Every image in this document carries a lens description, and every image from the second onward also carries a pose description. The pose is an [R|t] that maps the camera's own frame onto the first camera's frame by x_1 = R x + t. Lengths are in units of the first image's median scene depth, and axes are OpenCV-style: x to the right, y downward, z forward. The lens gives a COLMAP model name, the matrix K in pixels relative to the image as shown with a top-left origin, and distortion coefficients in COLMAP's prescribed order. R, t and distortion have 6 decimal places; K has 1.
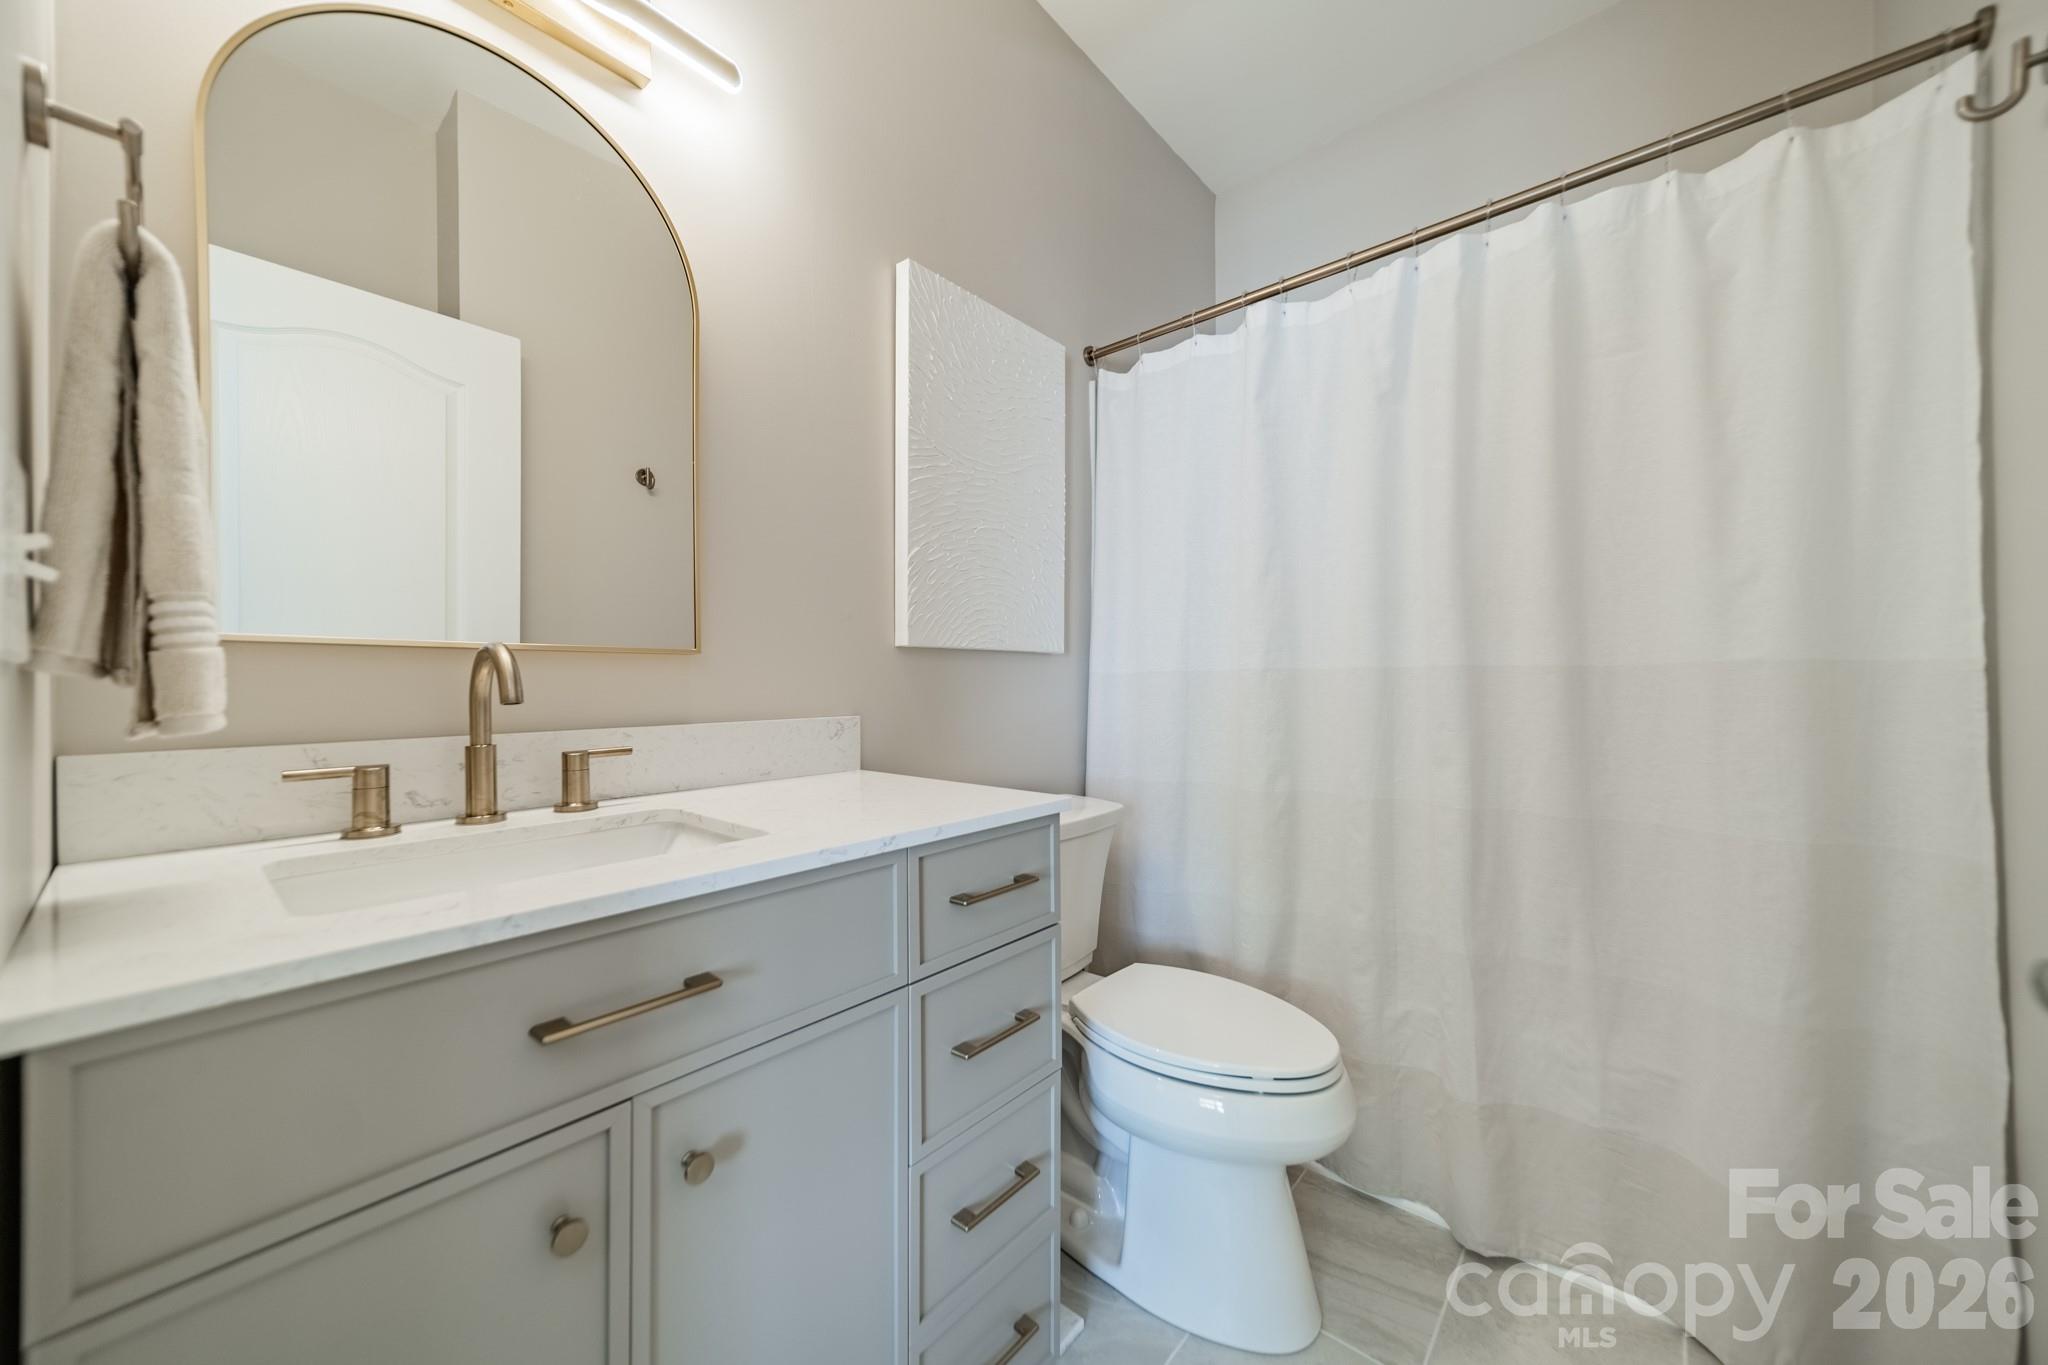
lens RADIAL K [[728.5, 0, 1022.2], [0, 728.5, 684.9], [0, 0, 1]] dist [0.007841, -0.000053]
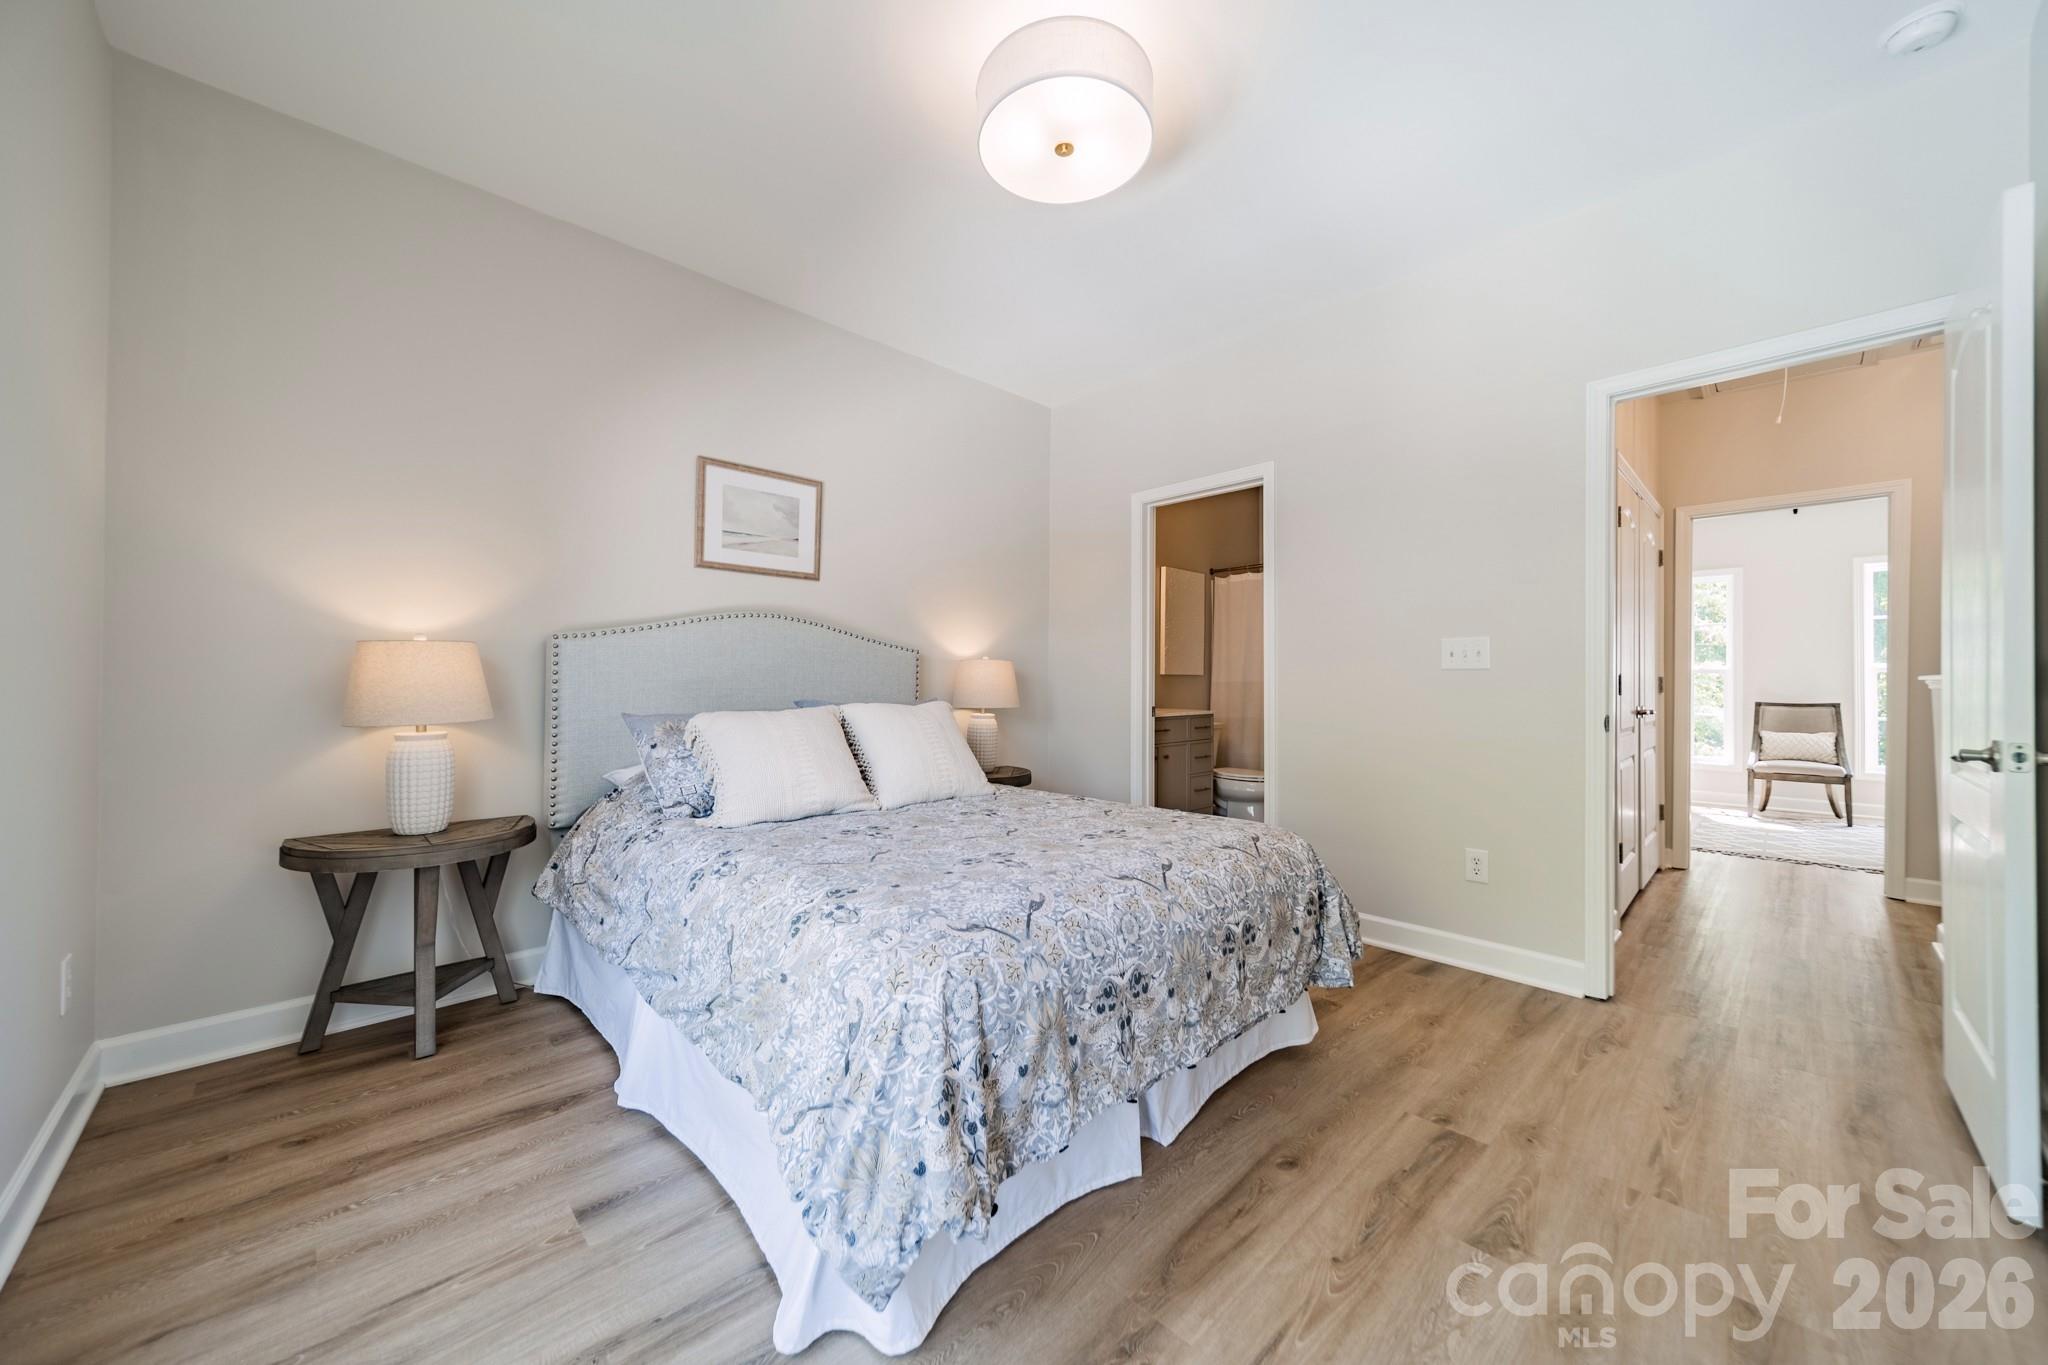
lens RADIAL K [[728.5, 0, 1034.4], [0, 728.5, 681.4], [0, 0, 1]] dist [0.007841, -0.000053]
pose [[0.996829, 0.004762, -0.079430, -0.395942], [-0.004905, 0.999987, -0.001612, -0.007670], [0.079421, 0.001996, 0.996839, -2.033546]]
